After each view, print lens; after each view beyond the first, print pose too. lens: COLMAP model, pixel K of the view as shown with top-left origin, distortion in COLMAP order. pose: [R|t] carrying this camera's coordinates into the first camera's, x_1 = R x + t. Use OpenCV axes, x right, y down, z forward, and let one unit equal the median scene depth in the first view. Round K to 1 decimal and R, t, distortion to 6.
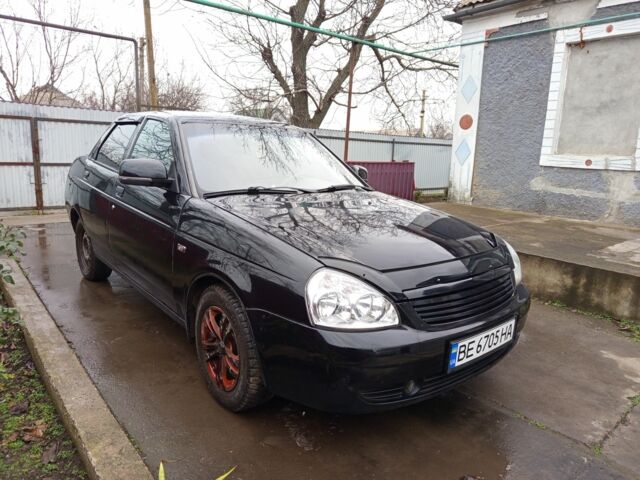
lens RADIAL K [[459.4, 0, 320.0], [0, 459.4, 240.0], [0, 0, 1]] dist [-0.004392, 0.001933]
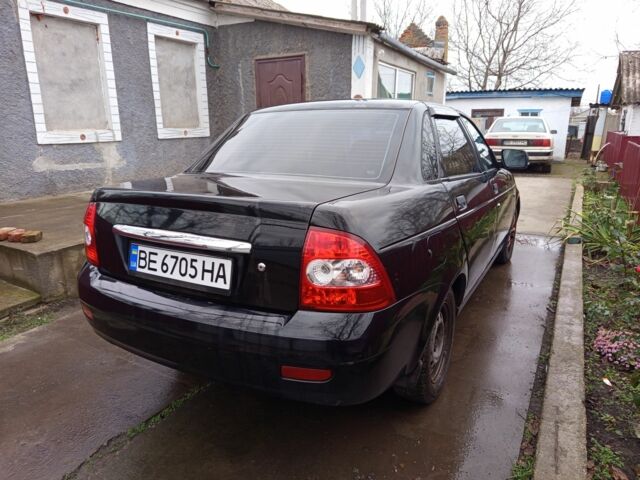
lens RADIAL K [[459.4, 0, 320.0], [0, 459.4, 240.0], [0, 0, 1]] dist [-0.004392, 0.001933]
pose [[-0.365366, -0.258676, 0.894200, -0.645120], [0.181682, 0.922323, 0.341046, -0.213873], [-0.912962, 0.287067, -0.289989, 0.880951]]
